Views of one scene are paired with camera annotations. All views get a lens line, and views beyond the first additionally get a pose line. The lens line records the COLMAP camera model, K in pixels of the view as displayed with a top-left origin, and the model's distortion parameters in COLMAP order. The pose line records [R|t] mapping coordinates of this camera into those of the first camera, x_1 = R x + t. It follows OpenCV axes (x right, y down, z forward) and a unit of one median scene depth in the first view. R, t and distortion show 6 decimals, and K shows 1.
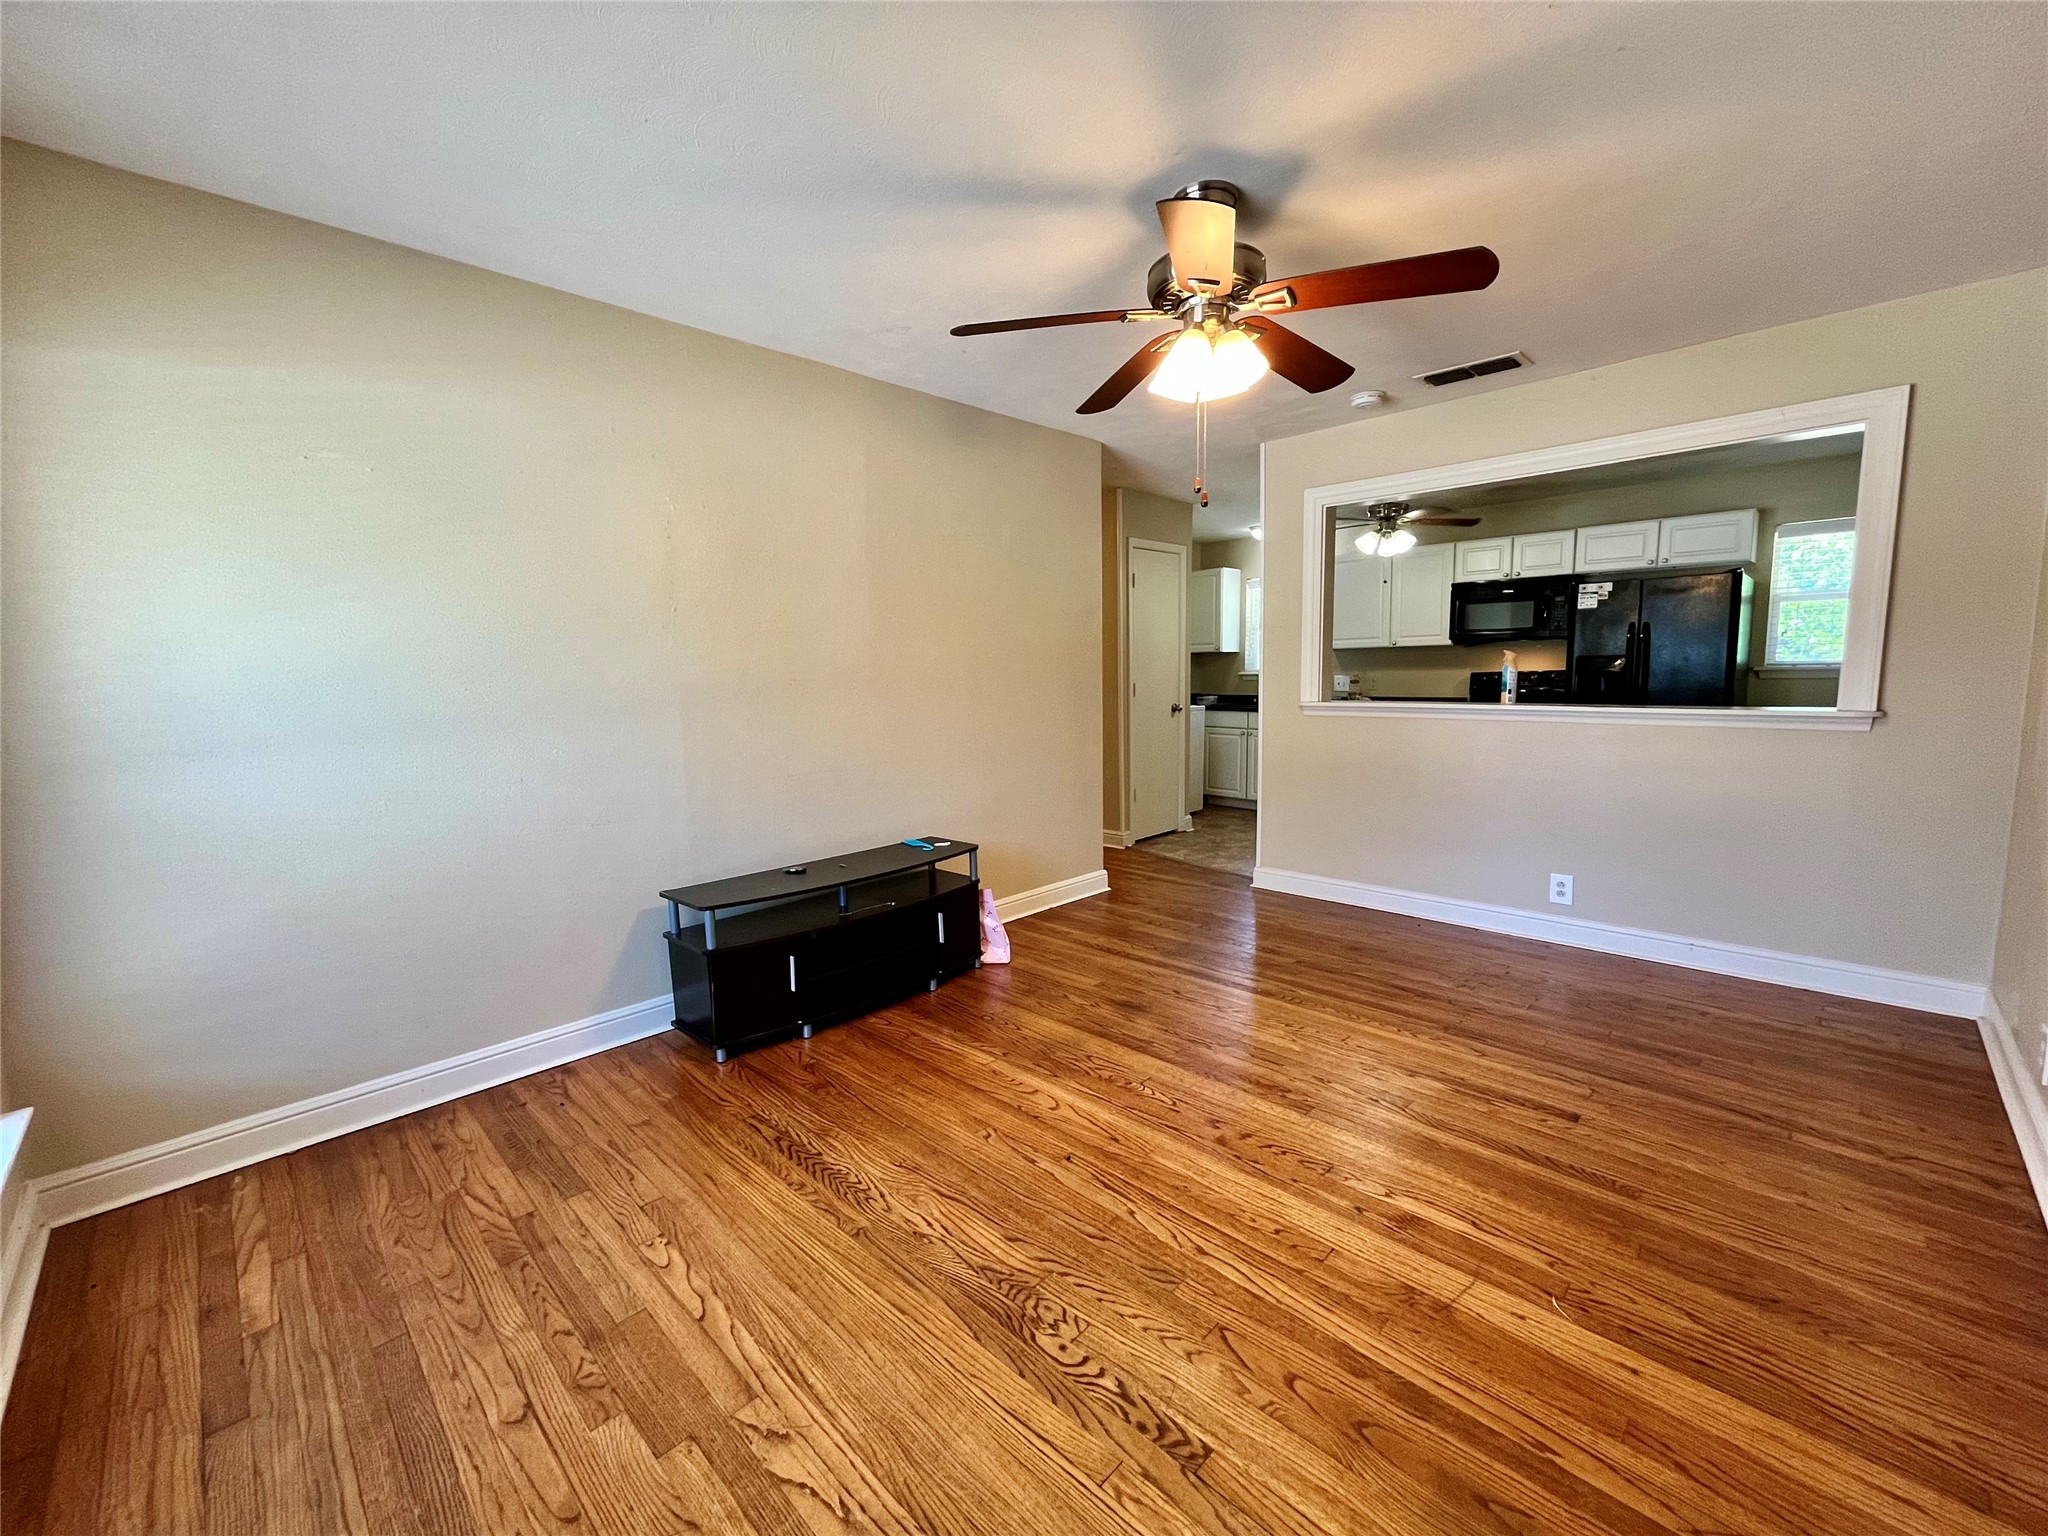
lens RADIAL K [[826.5, 0, 1019.1], [0, 826.5, 769.0], [0, 0, 1]] dist [-0.009421, -0.000215]
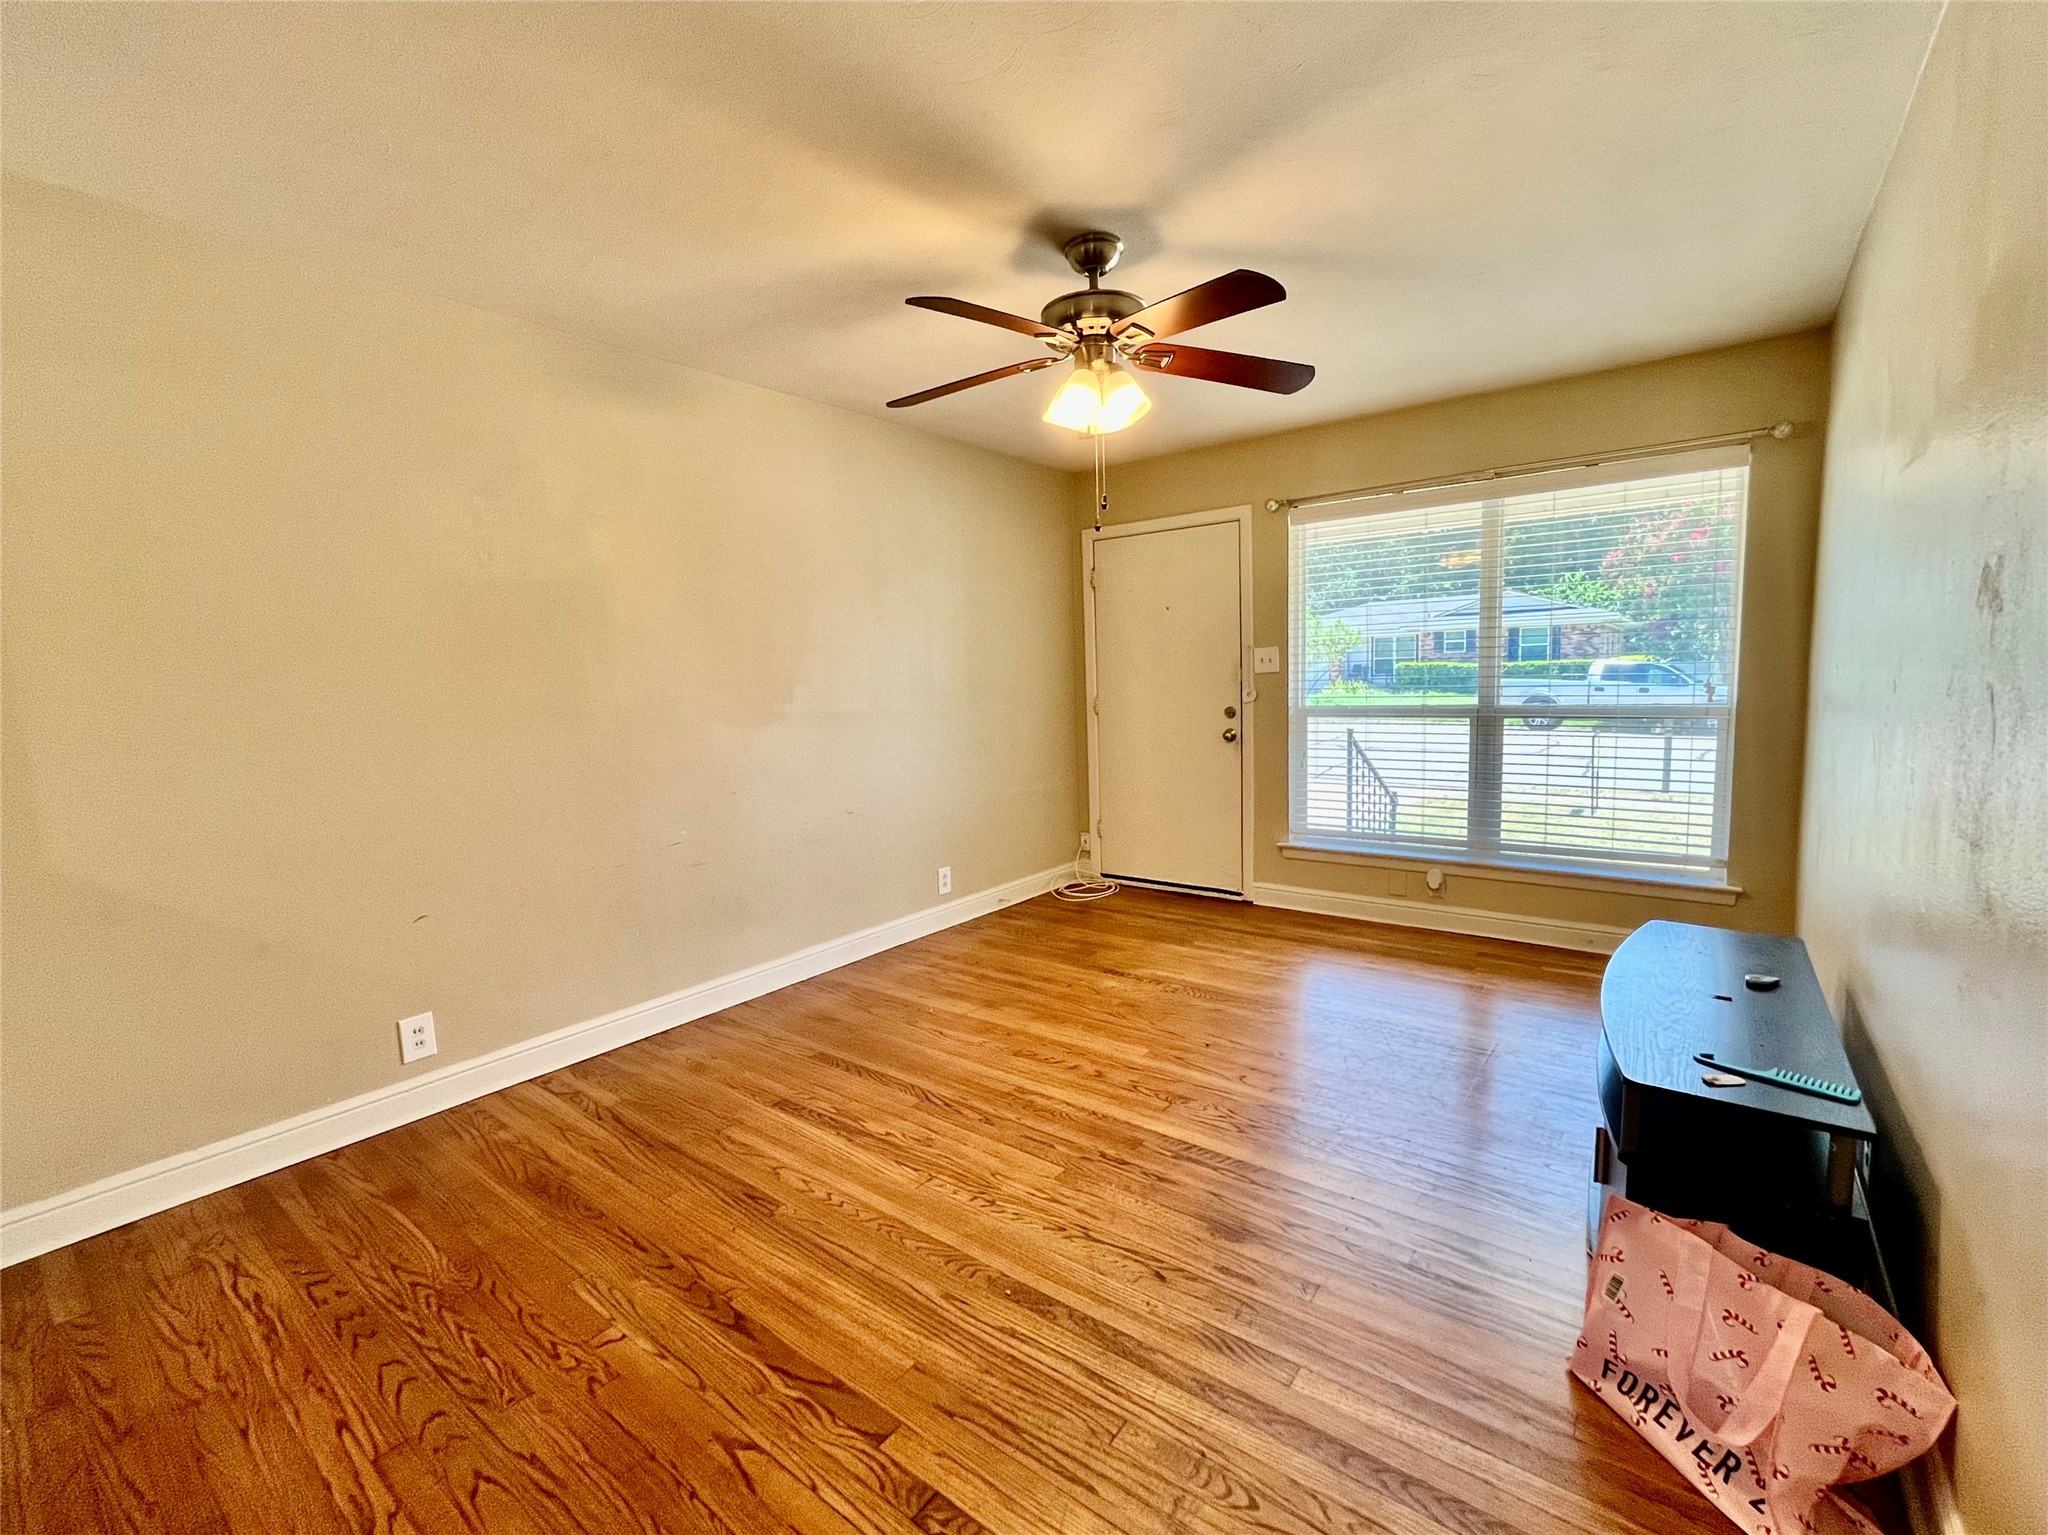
lens RADIAL K [[826.5, 0, 1032.8], [0, 826.5, 763.7], [0, 0, 1]] dist [-0.009421, -0.000215]
pose [[-0.988827, 0.059135, -0.136840, 0.435413], [0.027694, 0.974846, 0.221154, -0.243002], [0.146475, 0.214893, -0.965591, 1.899526]]
